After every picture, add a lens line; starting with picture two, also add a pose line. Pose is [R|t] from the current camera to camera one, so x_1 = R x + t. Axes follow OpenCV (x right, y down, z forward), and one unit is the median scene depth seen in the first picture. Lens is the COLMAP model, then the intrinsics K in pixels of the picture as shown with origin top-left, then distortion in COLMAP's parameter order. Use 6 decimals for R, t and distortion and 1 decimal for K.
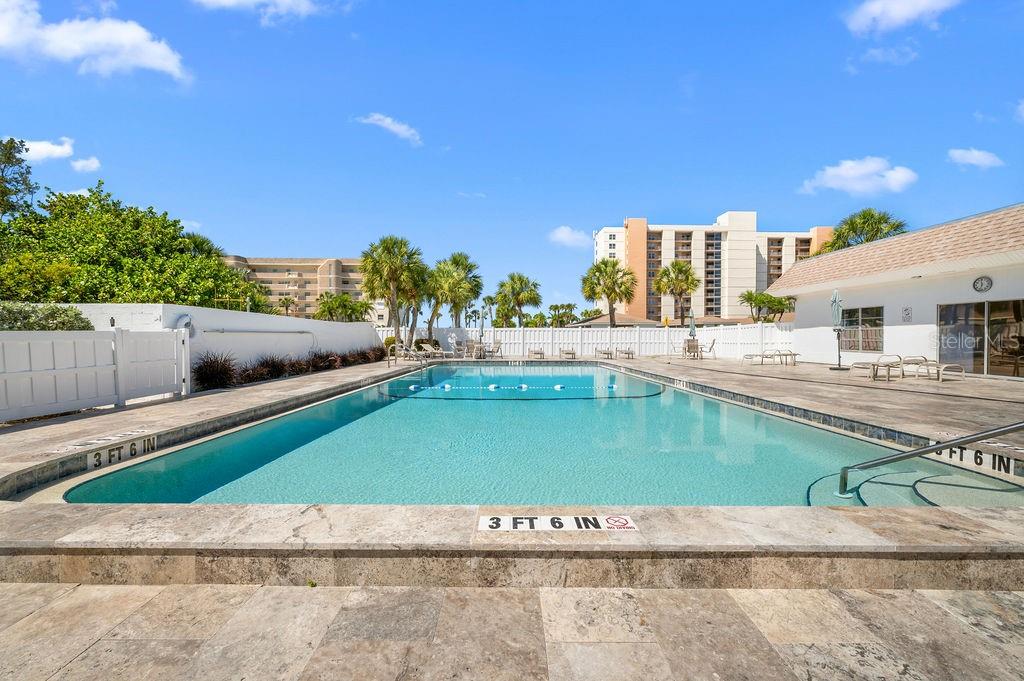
lens RADIAL K [[423.7, 0, 517.0], [0, 423.7, 340.5], [0, 0, 1]] dist [0.000473, 0.000765]
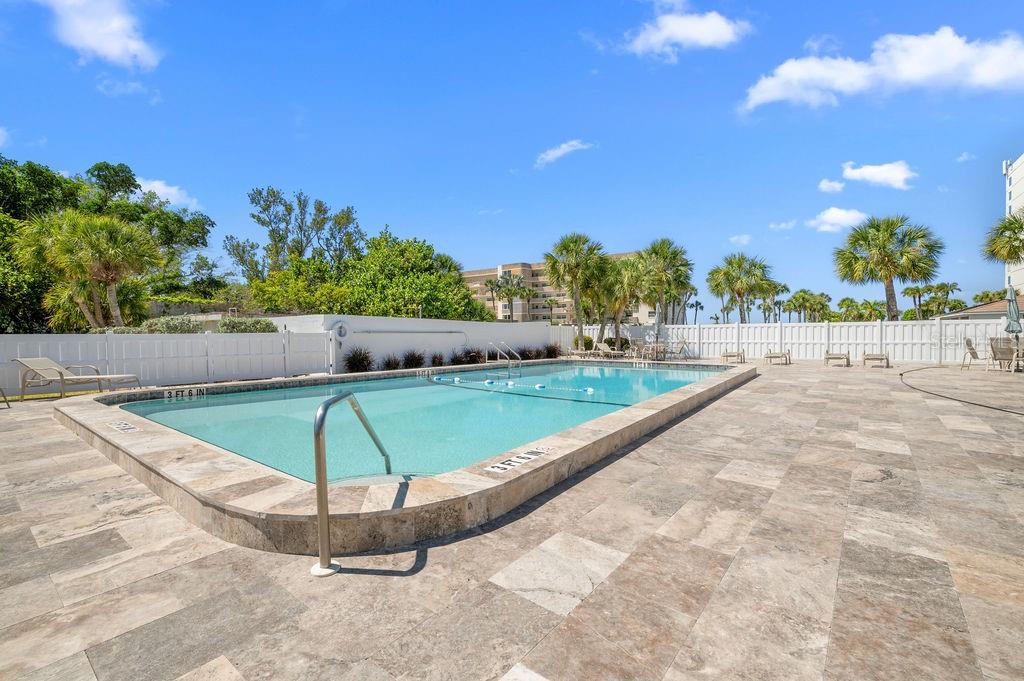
lens RADIAL K [[485.8, 0, 520.6], [0, 485.8, 340.2], [0, 0, 1]] dist [-0.001262, 0.000367]
pose [[0.766974, 0.002789, -0.641672, 0.345417], [-0.002320, 0.999996, 0.001574, 0.000553], [0.641674, 0.000281, 0.766977, 0.049496]]
